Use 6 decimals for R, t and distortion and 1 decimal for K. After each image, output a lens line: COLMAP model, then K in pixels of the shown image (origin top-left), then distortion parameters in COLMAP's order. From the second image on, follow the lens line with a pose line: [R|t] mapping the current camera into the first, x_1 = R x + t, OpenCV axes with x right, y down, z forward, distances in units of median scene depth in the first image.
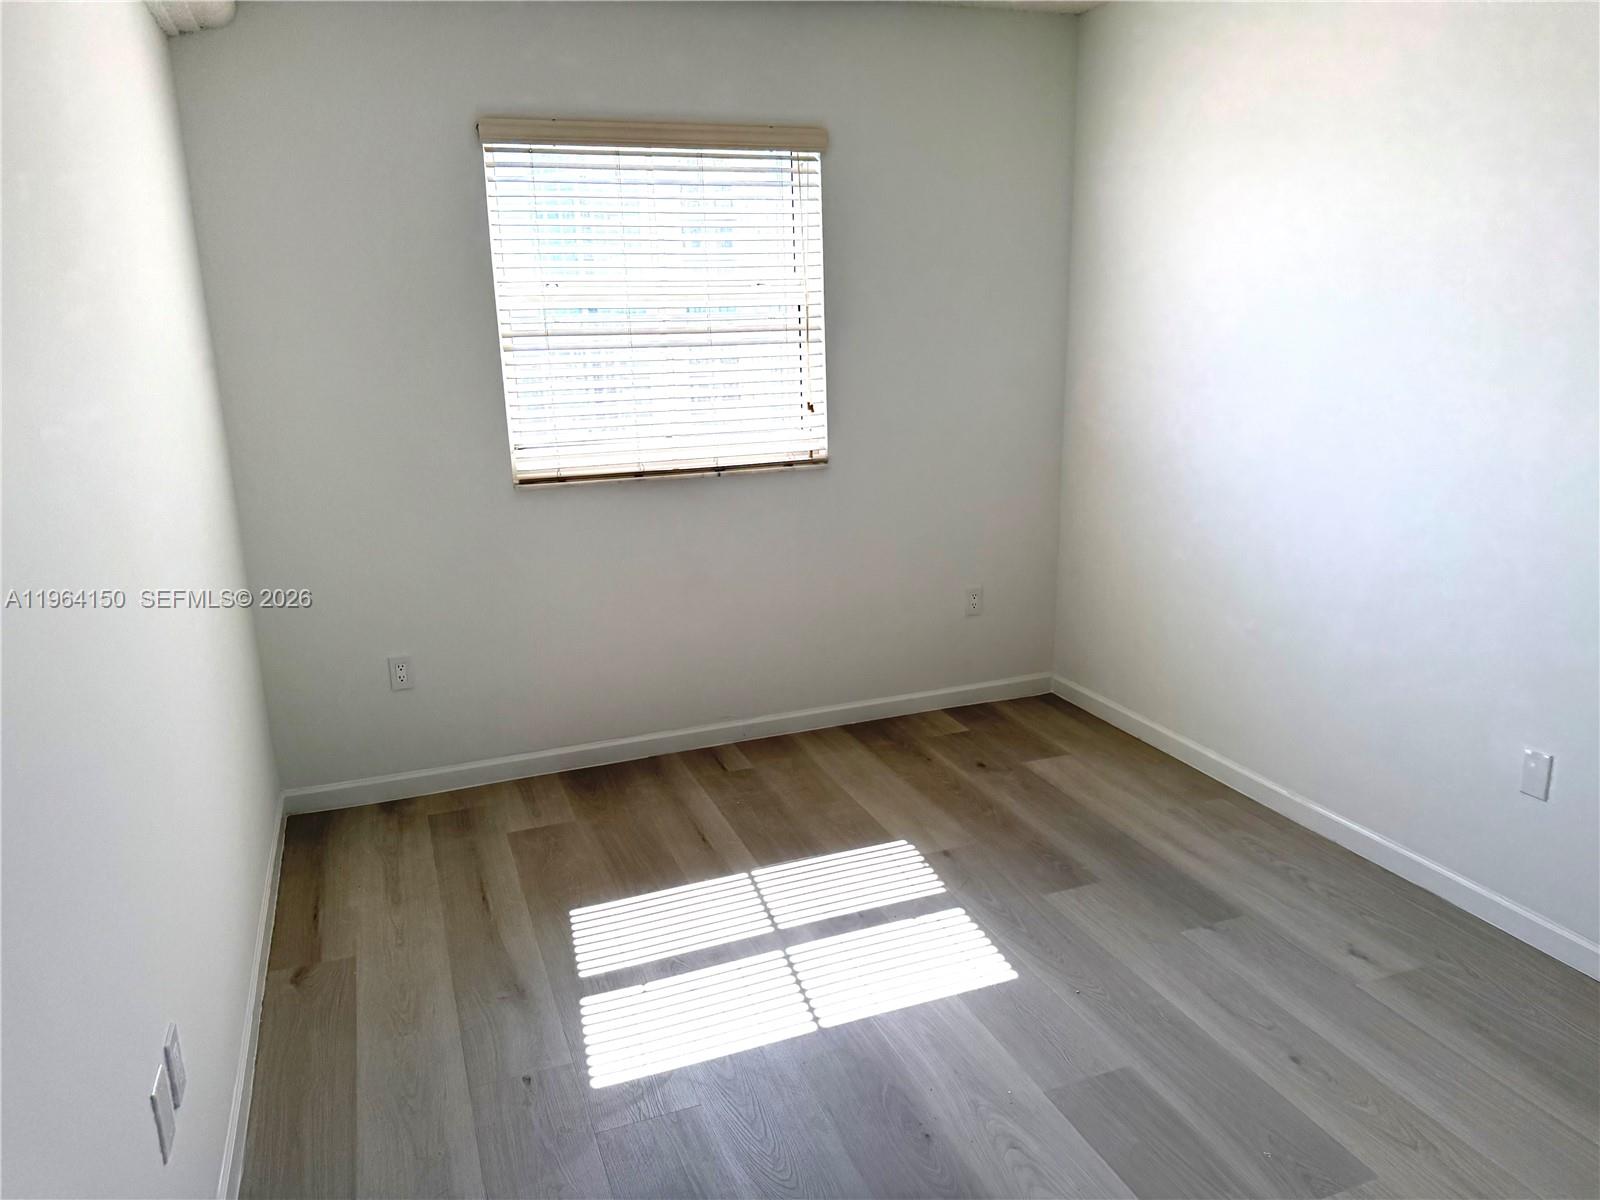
lens RADIAL K [[1116.4, 0, 798.7], [0, 1116.4, 596.9], [0, 0, 1]] dist [0.076194, -0.082199]
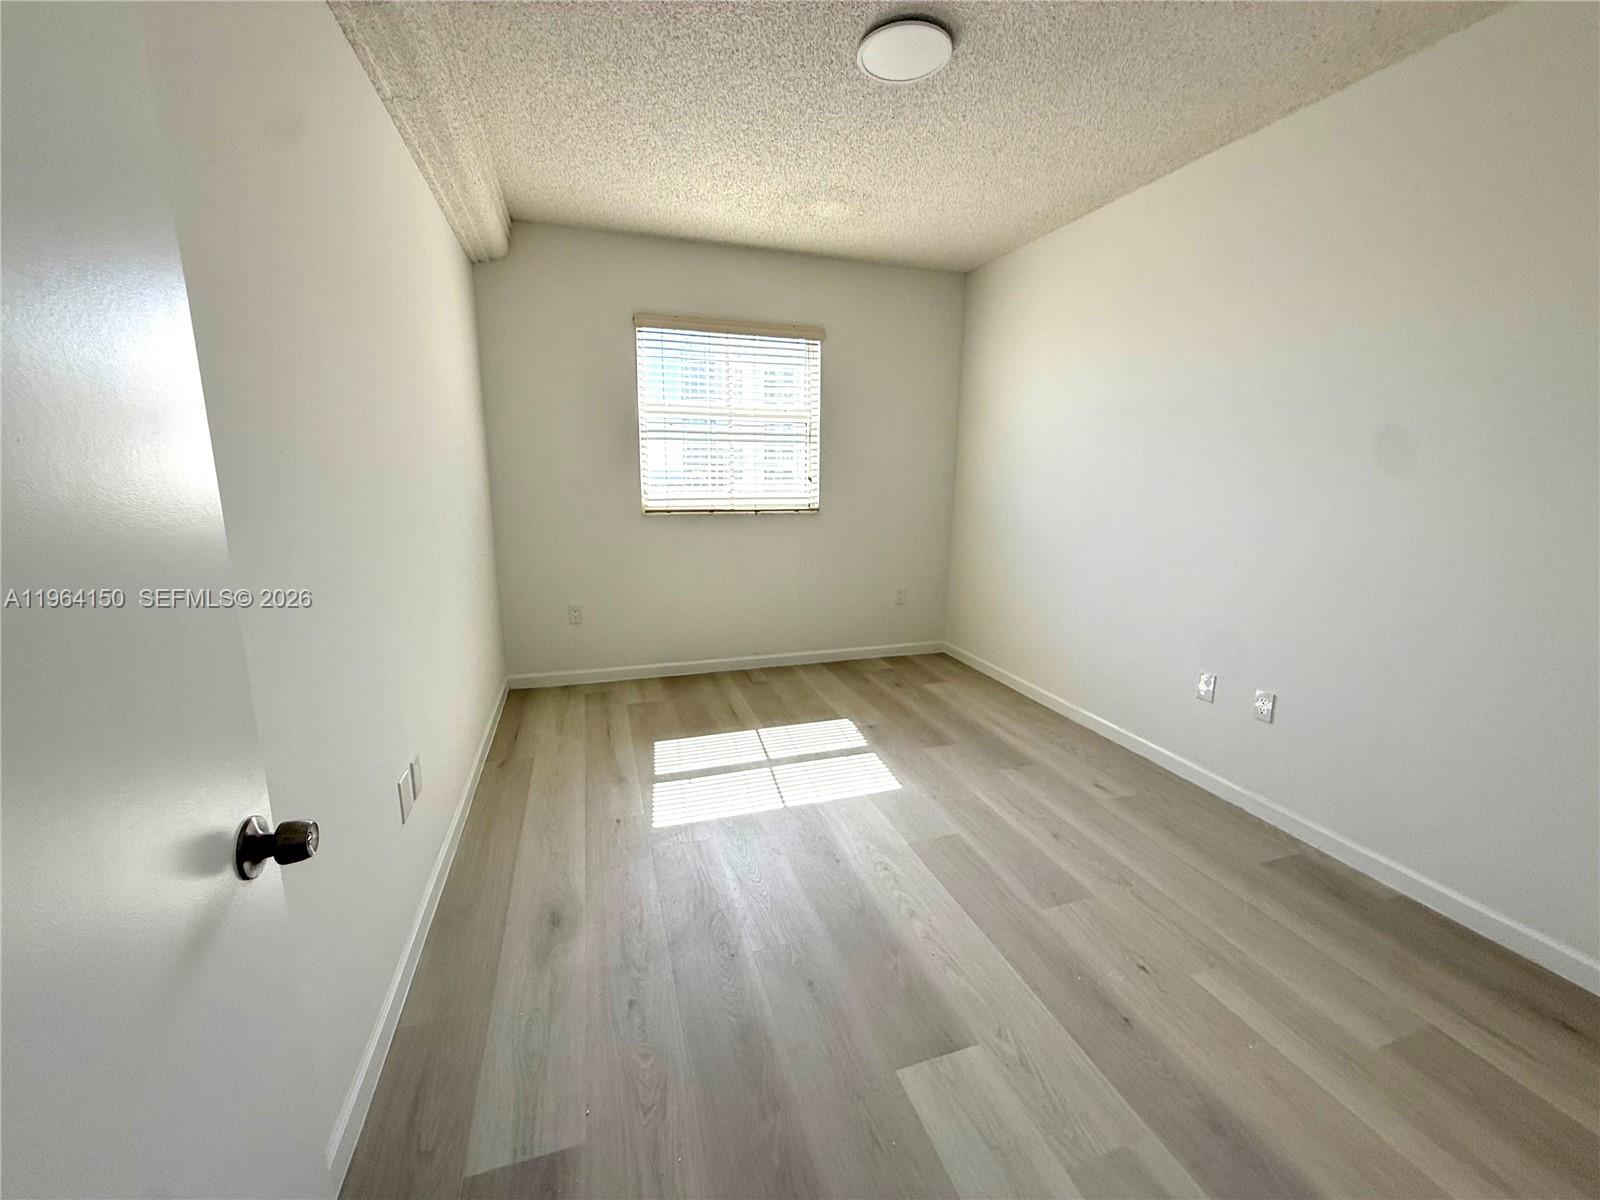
lens RADIAL K [[635.4, 0, 799.3], [0, 635.4, 600.2], [0, 0, 1]] dist [0.001770, 0.000554]
pose [[0.997990, 0.046472, -0.043088, 0.054127], [-0.048543, 0.997651, -0.048342, 0.085541], [0.040741, 0.050336, 0.997901, -0.004676]]
